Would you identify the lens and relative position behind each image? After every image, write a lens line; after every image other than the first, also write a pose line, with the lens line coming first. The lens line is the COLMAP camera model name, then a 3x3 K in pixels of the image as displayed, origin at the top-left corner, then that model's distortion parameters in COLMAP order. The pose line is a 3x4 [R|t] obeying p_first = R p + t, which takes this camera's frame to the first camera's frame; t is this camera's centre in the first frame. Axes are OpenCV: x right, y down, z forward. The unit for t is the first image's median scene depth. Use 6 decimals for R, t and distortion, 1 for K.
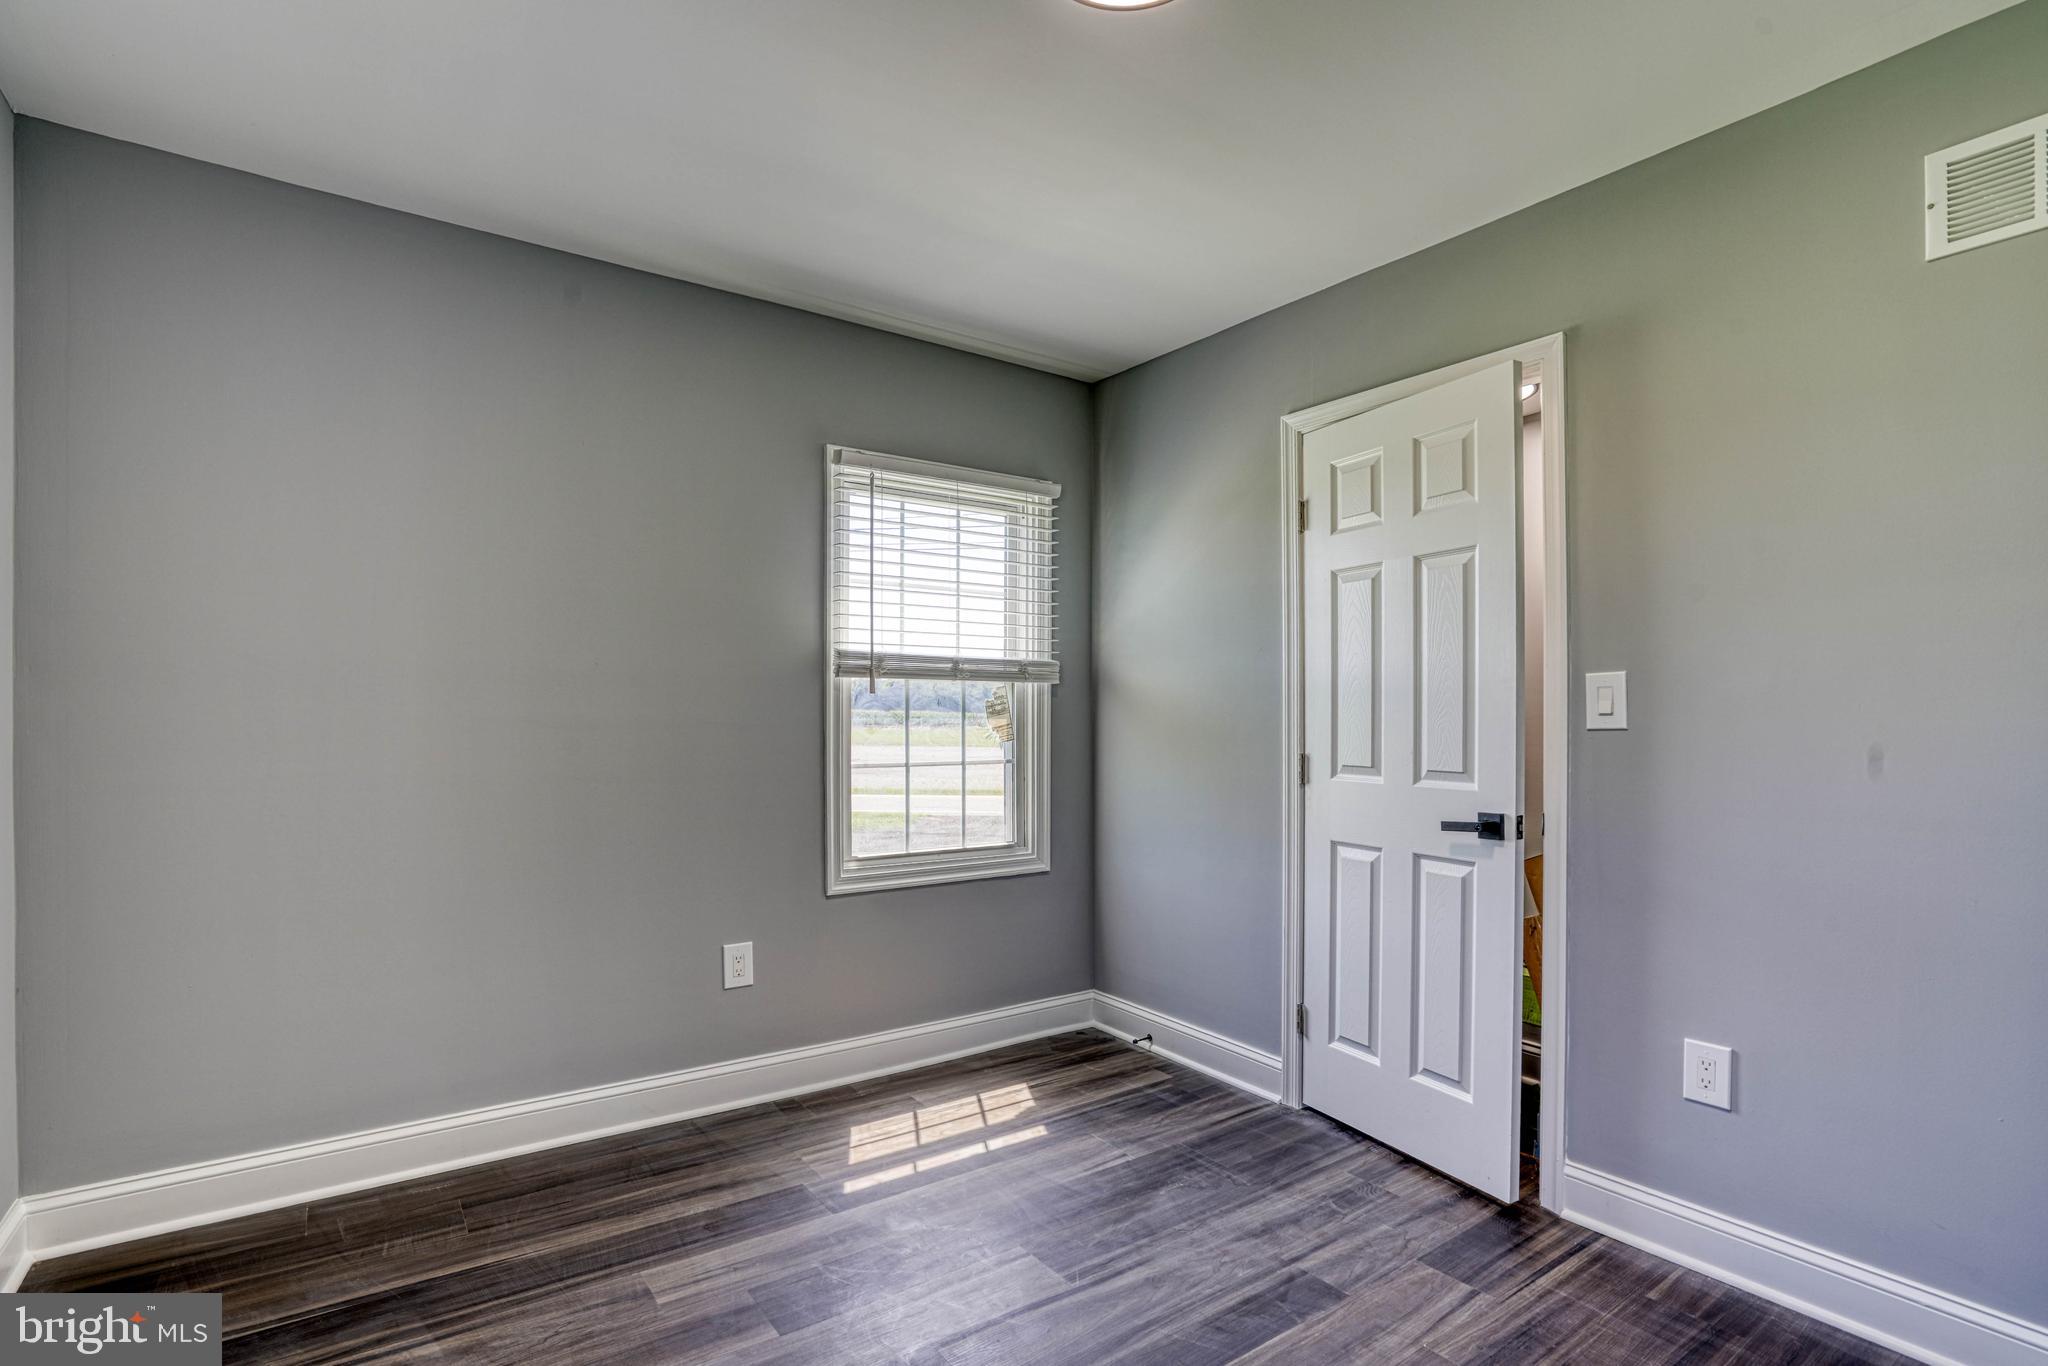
lens RADIAL K [[975.2, 0, 1045.4], [0, 975.2, 731.1], [0, 0, 1]] dist [-0.045979, 0.015708]
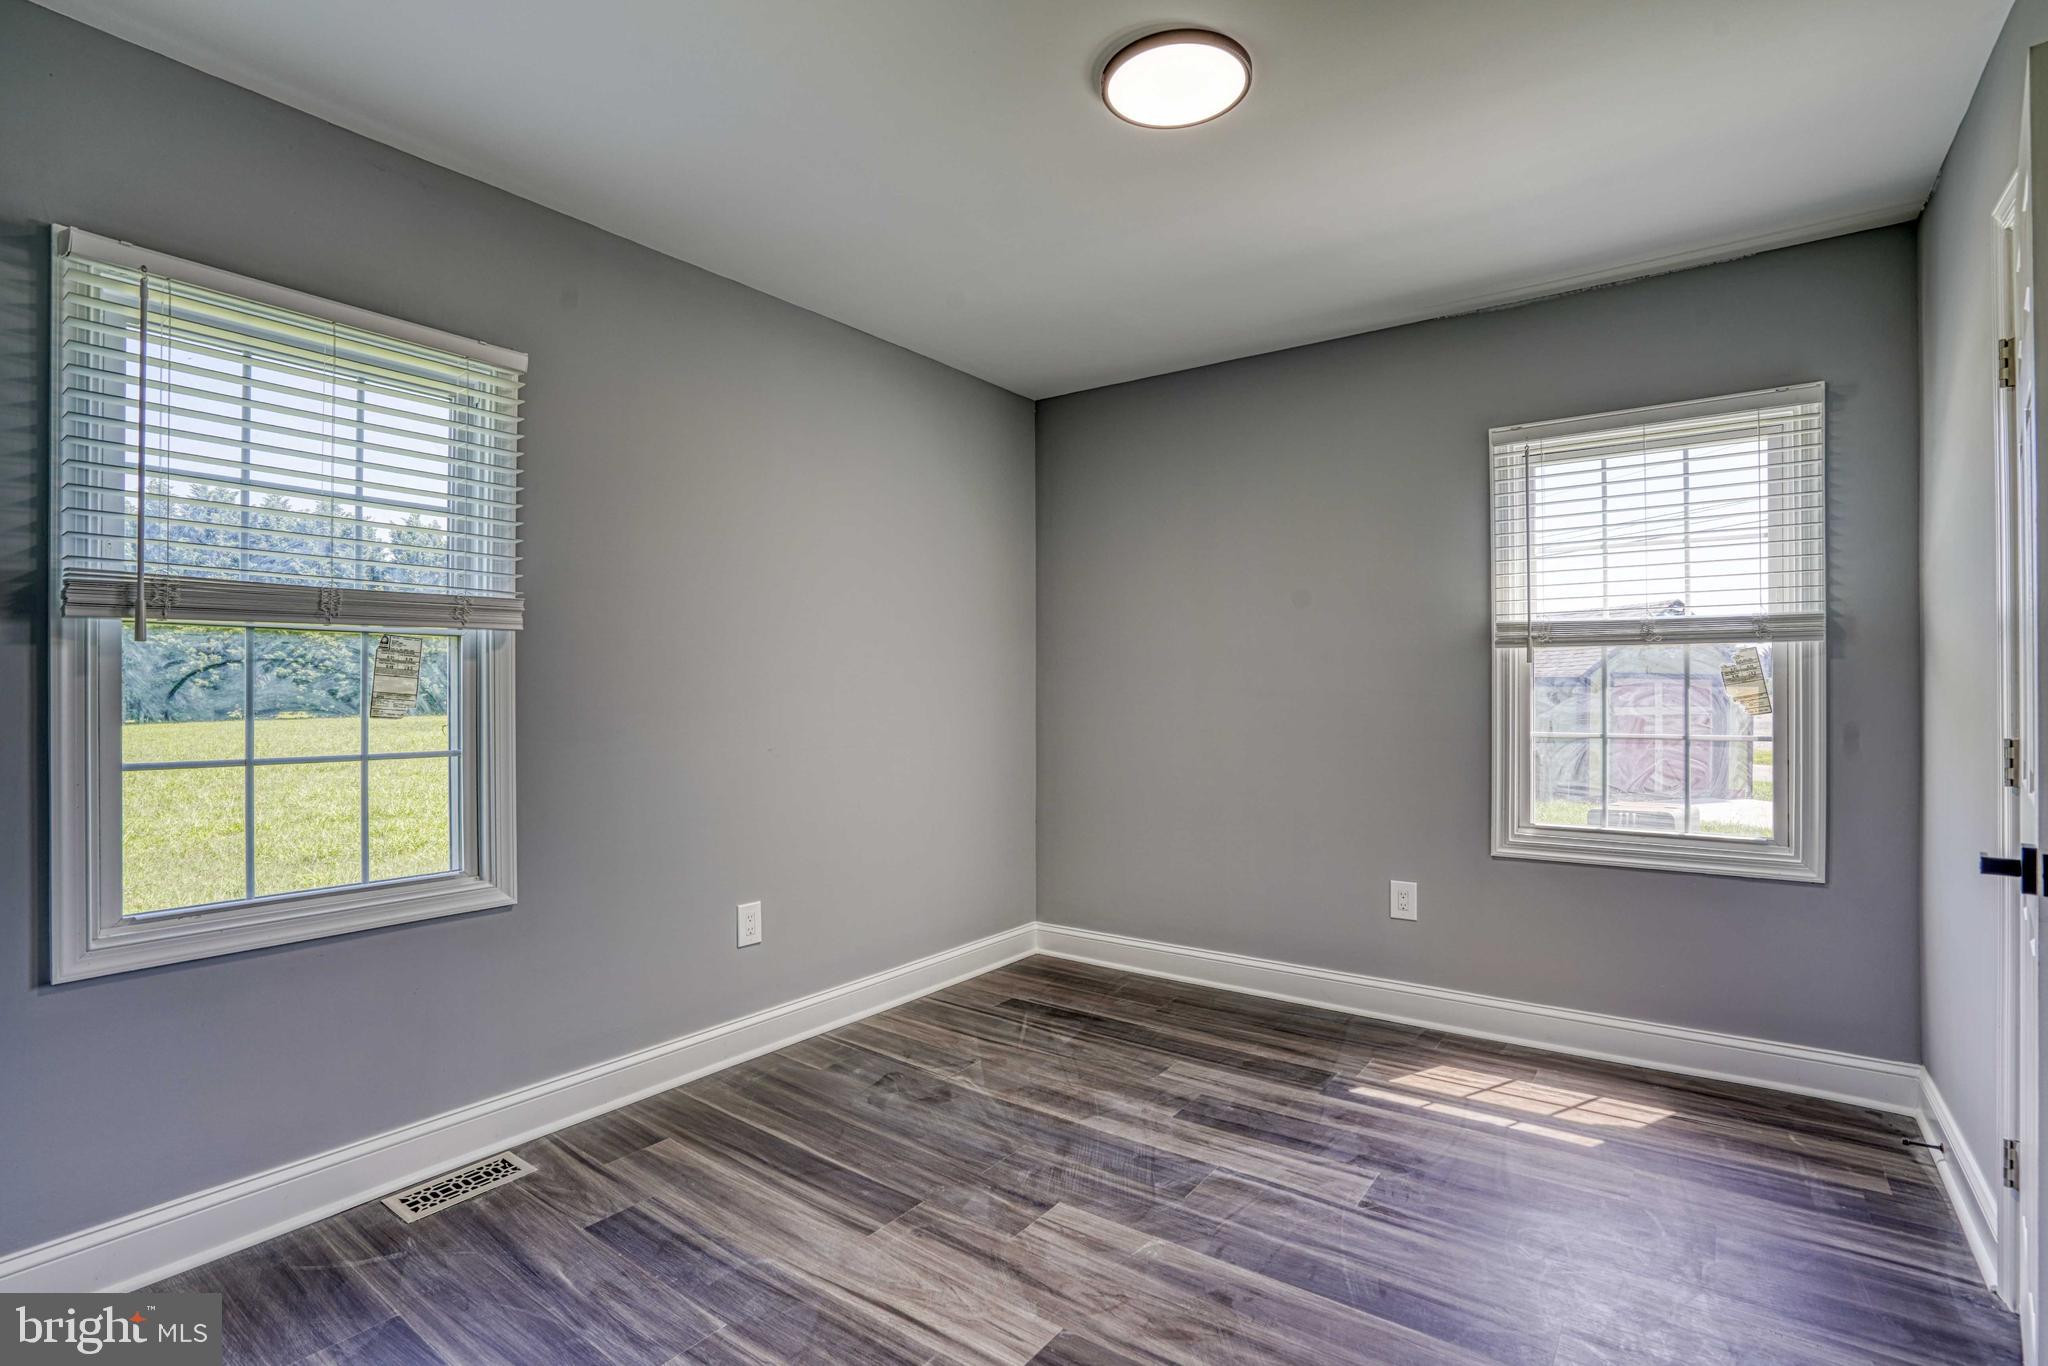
lens RADIAL K [[975.2, 0, 1026.8], [0, 975.2, 682.3], [0, 0, 1]] dist [-0.045979, 0.015708]
pose [[0.318394, -0.008571, -0.947920, 0.604256], [-0.007885, 0.999901, -0.011690, -0.002972], [0.947926, 0.011196, 0.318295, 0.186662]]
